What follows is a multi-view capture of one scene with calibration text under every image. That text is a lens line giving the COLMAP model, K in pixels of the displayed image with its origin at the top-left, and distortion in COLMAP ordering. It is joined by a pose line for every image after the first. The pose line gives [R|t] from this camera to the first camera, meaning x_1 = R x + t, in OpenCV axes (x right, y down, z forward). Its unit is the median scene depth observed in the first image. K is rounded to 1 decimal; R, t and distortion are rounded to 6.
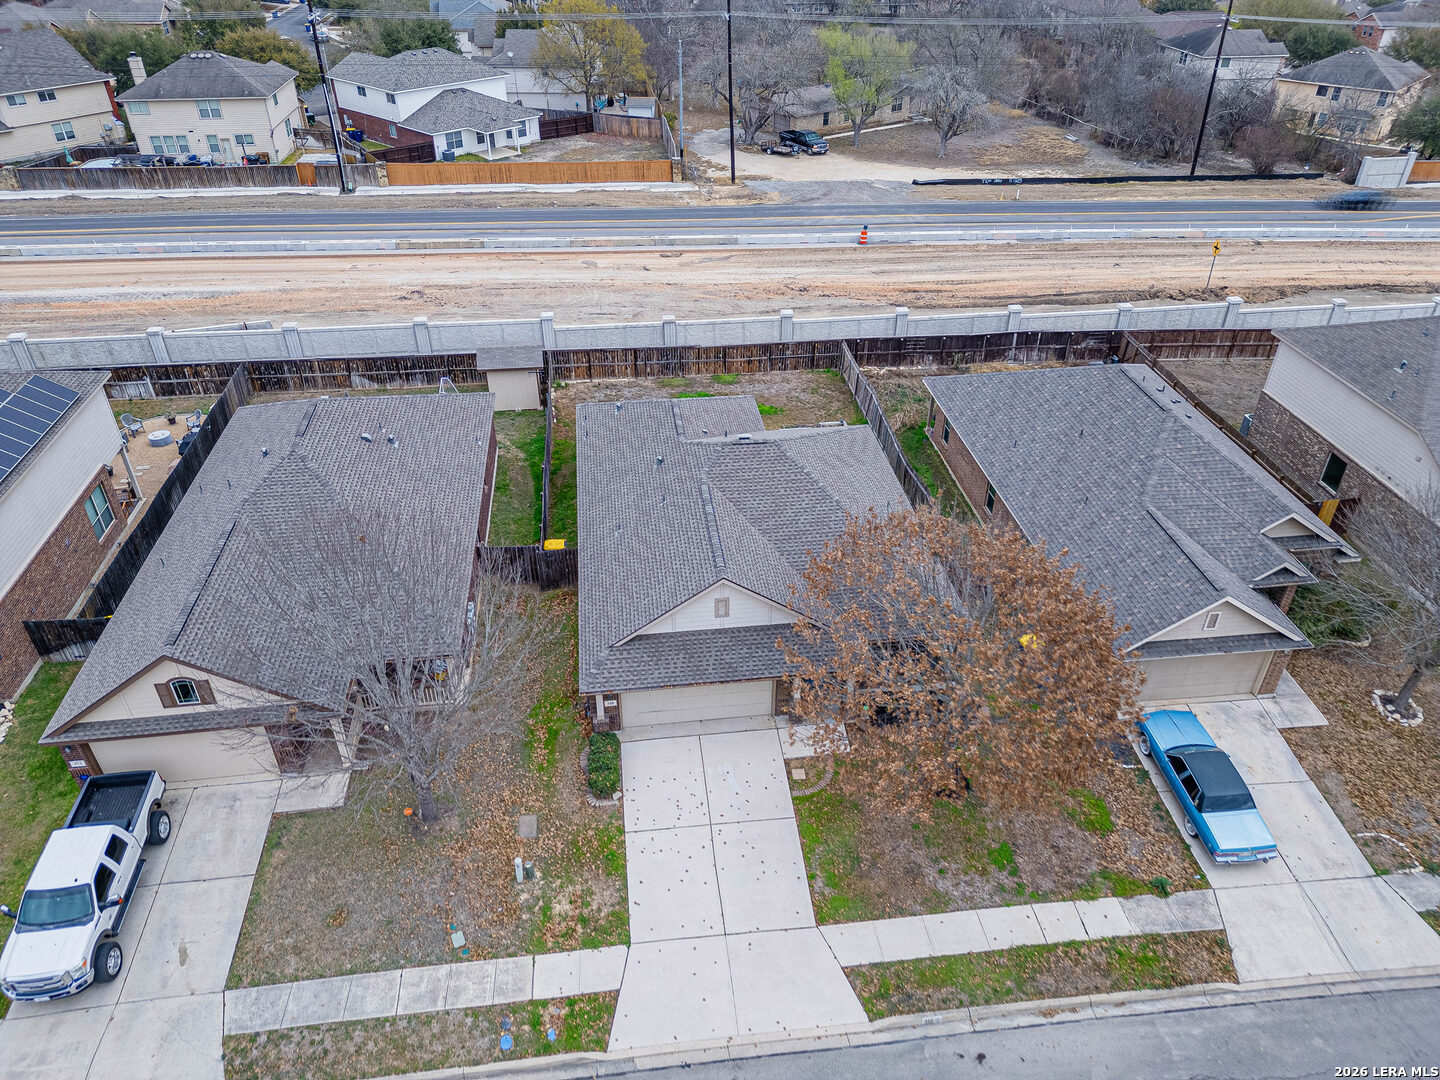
lens RADIAL K [[995.8, 0, 727.9], [0, 995.8, 537.6], [0, 0, 1]] dist [0.049626, -0.038720]
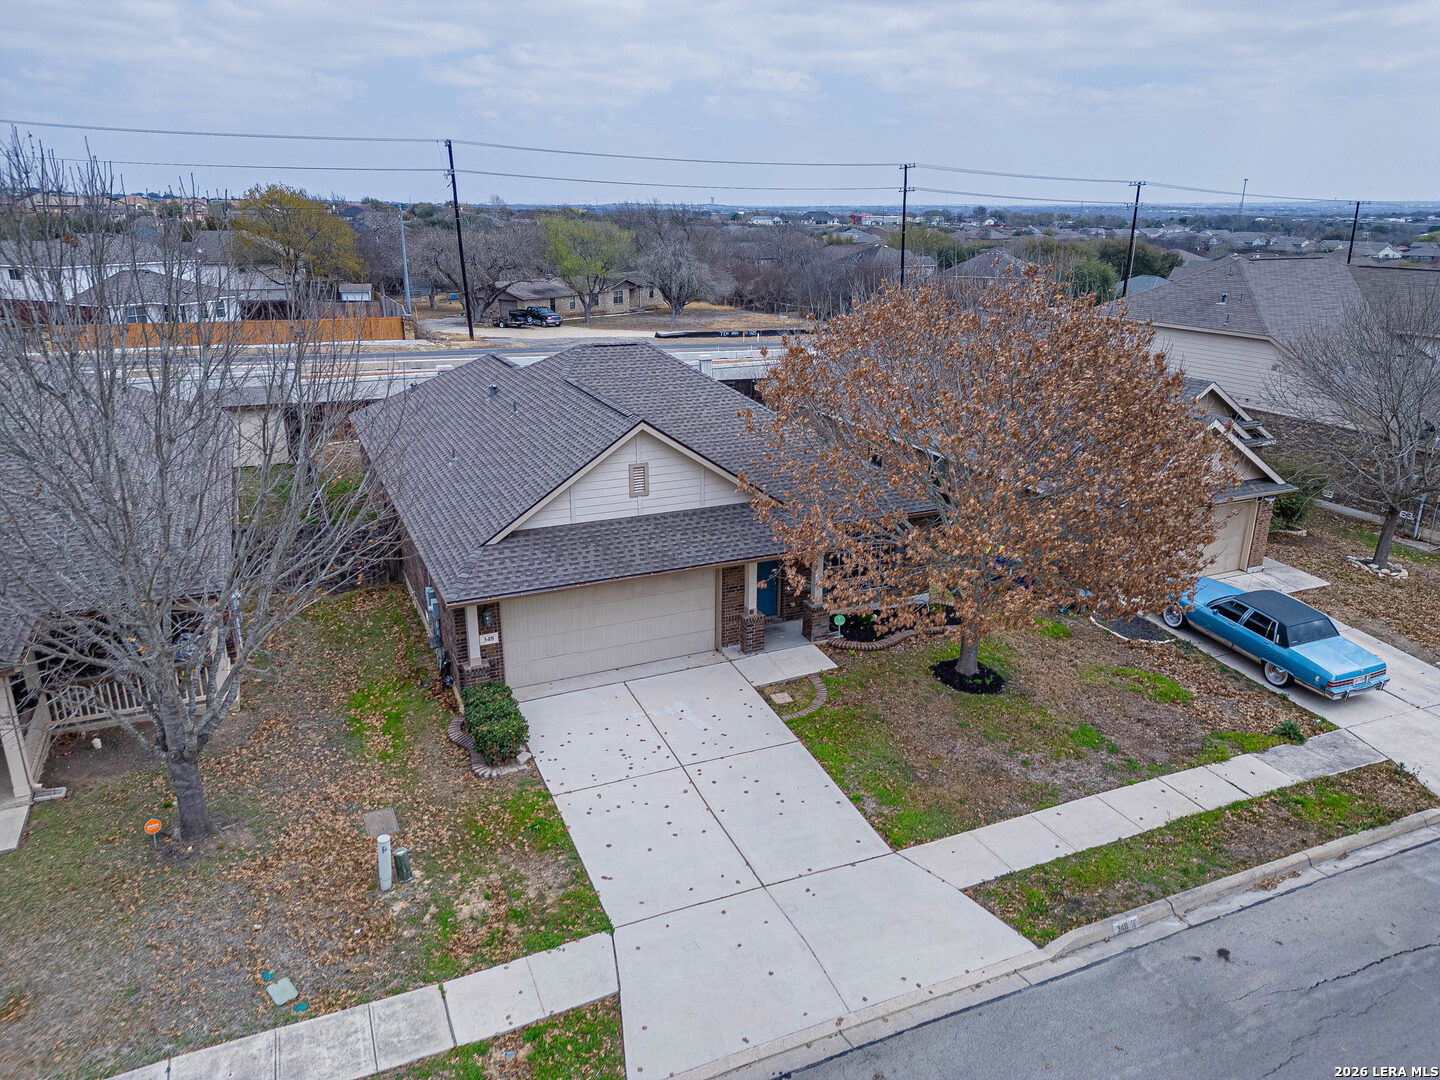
lens RADIAL K [[995.8, 0, 727.9], [0, 995.8, 537.6], [0, 0, 1]] dist [0.049626, -0.038720]
pose [[0.954178, -0.089738, 0.285468, -0.170128], [0.163313, 0.955541, -0.245499, 0.329467], [-0.250746, 0.280870, 0.926412, 0.379013]]
